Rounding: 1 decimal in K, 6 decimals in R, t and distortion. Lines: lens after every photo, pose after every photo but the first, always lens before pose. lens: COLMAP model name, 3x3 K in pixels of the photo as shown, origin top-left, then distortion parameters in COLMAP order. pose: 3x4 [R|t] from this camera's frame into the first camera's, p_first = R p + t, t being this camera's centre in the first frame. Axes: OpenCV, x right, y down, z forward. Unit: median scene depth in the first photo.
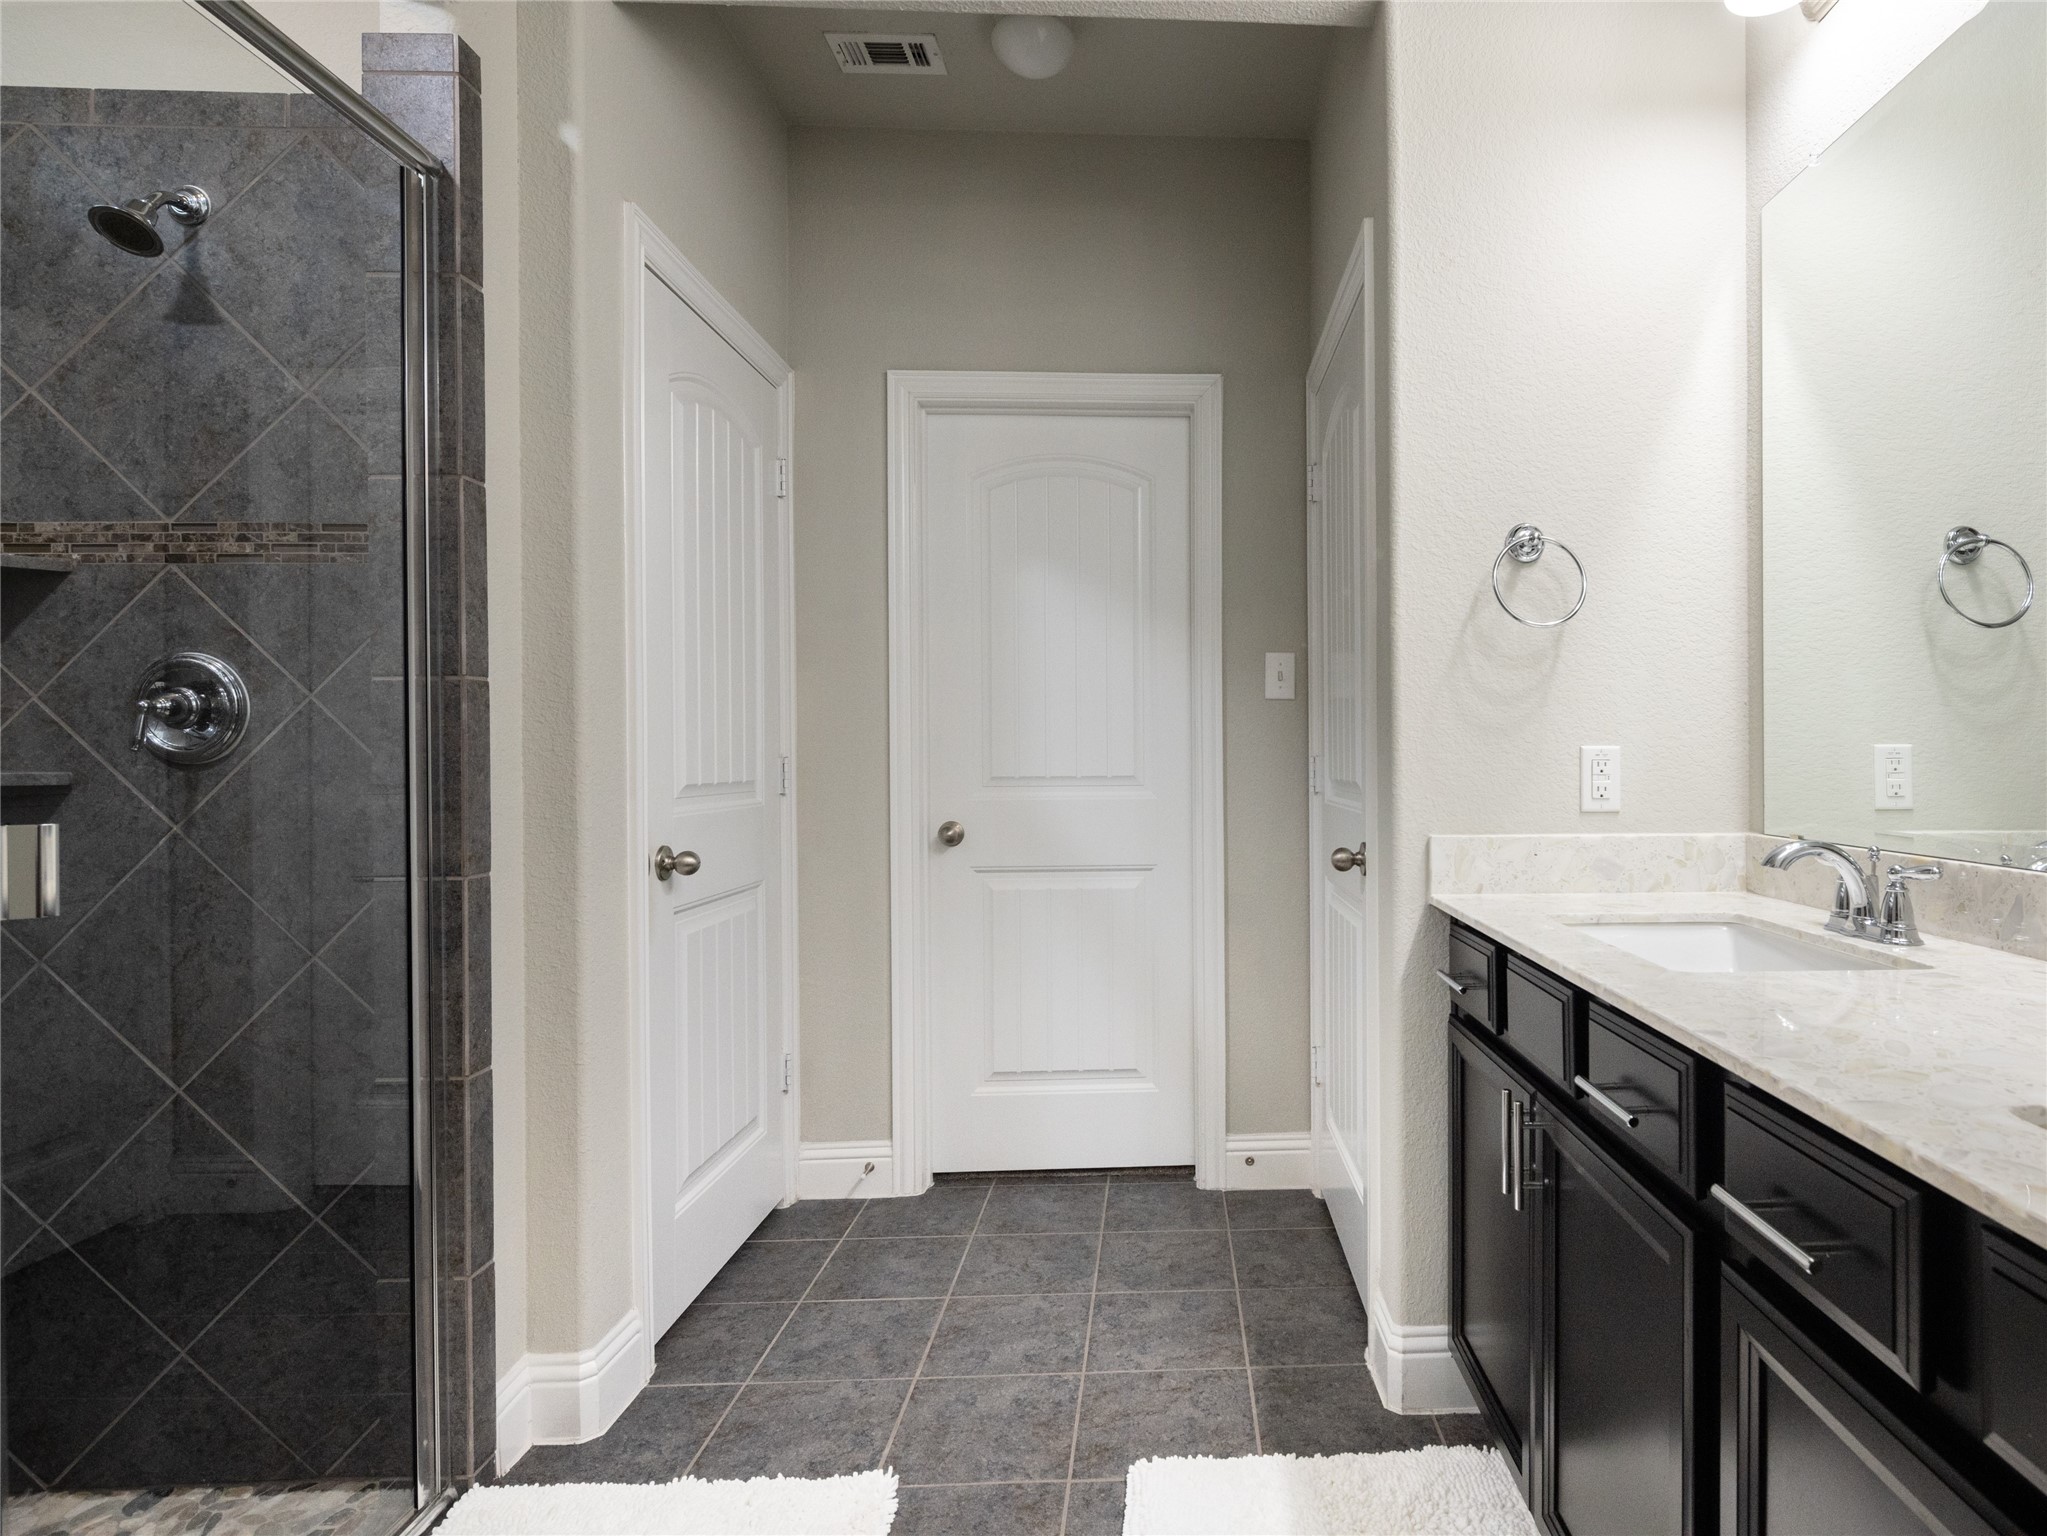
lens RADIAL K [[1130.5, 0, 1014.6], [0, 1130.5, 762.7], [0, 0, 1]] dist [-0.001388, -0.001536]
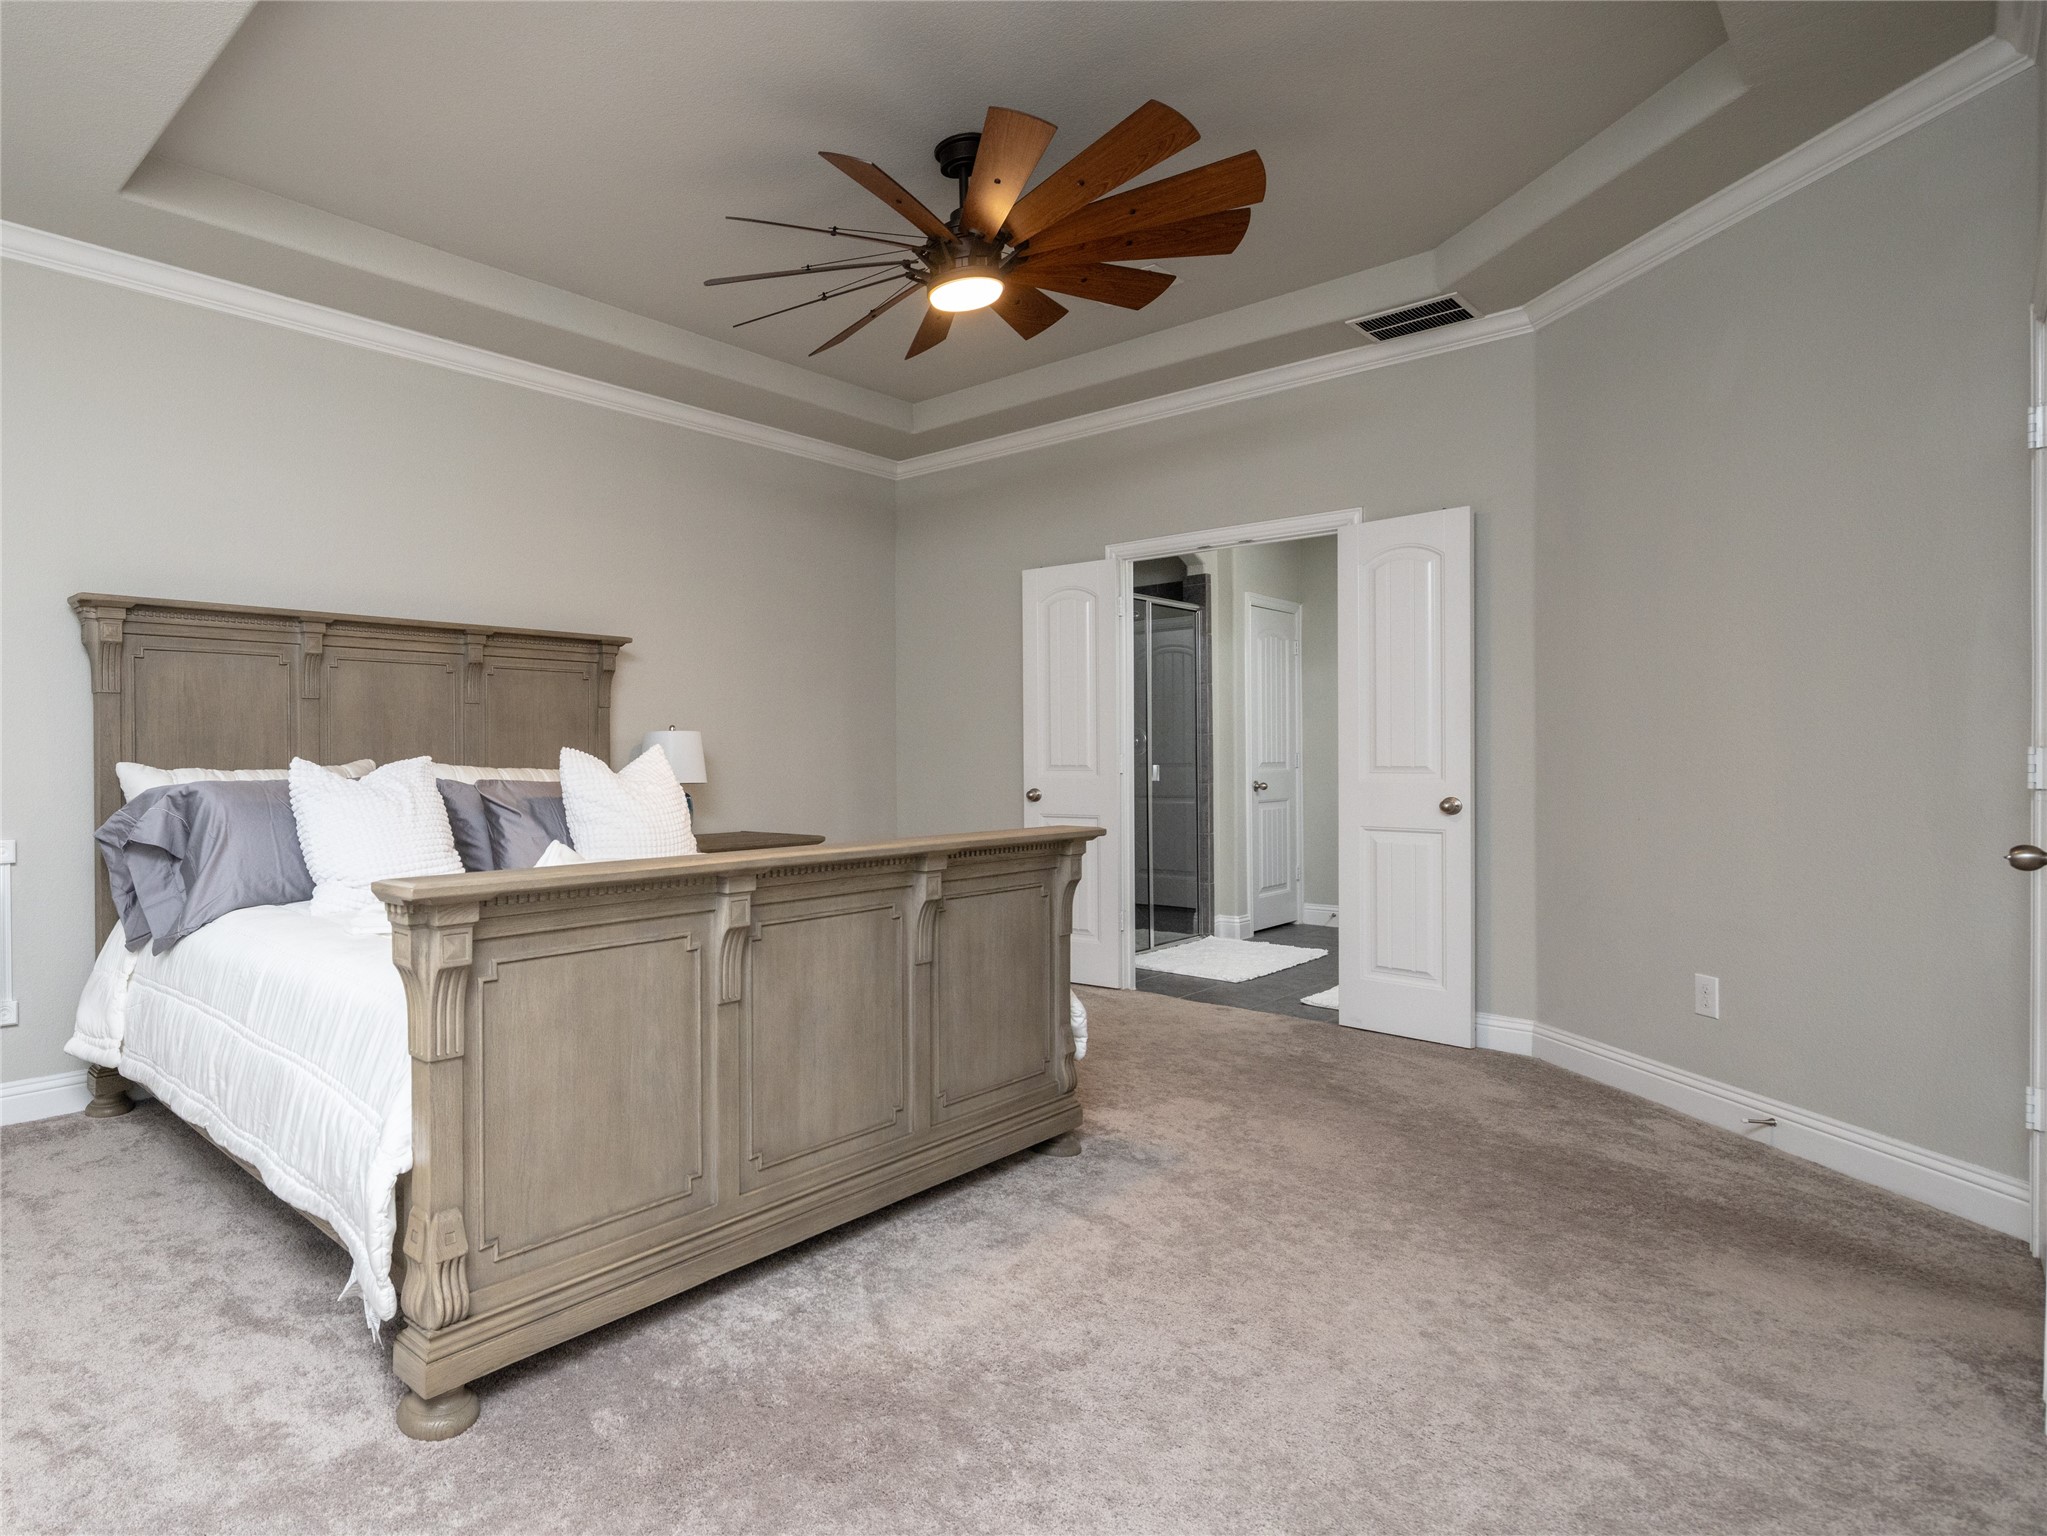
lens RADIAL K [[1130.5, 0, 1014.6], [0, 1130.5, 762.7], [0, 0, 1]] dist [-0.001388, -0.001536]
pose [[0.882736, 0.000489, -0.469870, 0.593602], [0.004336, 0.999948, 0.009187, -0.011531], [0.469850, -0.010147, 0.882688, -2.155661]]
